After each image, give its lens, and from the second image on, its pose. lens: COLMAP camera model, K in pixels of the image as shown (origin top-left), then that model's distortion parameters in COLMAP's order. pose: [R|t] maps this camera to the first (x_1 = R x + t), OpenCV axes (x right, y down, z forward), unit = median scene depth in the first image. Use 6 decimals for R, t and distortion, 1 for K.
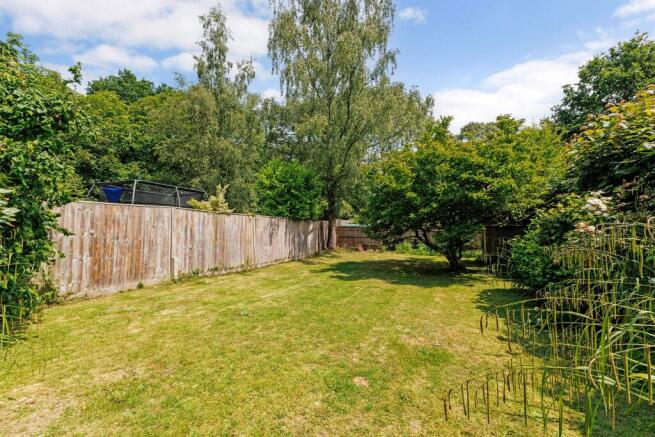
lens RADIAL K [[286.1, 0, 327.5], [0, 286.1, 218.5], [0, 0, 1]] dist [0.004317, -0.000243]
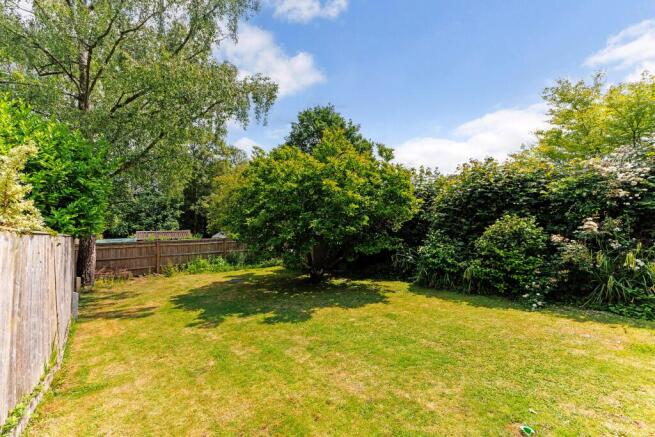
lens RADIAL K [[286.1, 0, 327.5], [0, 286.1, 218.5], [0, 0, 1]] dist [0.004317, -0.000243]
pose [[0.486104, 0.009717, 0.873847, -0.352452], [0.007398, 0.999857, -0.015234, -0.019848], [-0.873870, 0.013870, 0.485962, 0.398297]]
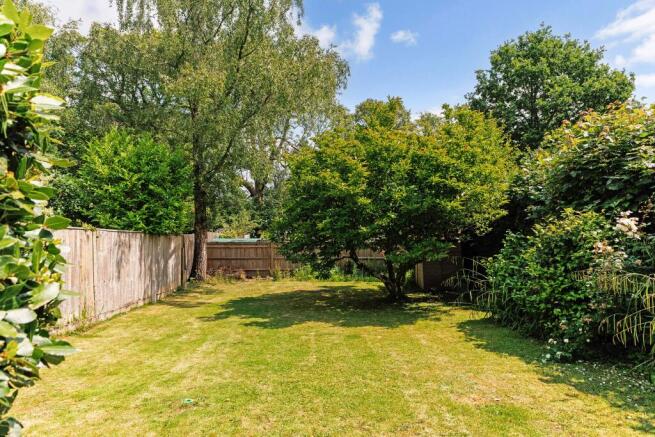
lens RADIAL K [[433.6, 0, 327.5], [0, 433.6, 218.5], [0, 0, 1]] dist [0.018355, 0.001437]
pose [[0.915443, 0.002673, 0.402438, -0.153973], [0.004239, 0.999858, -0.016284, -0.013790], [-0.402425, 0.016613, 0.915302, 0.018157]]
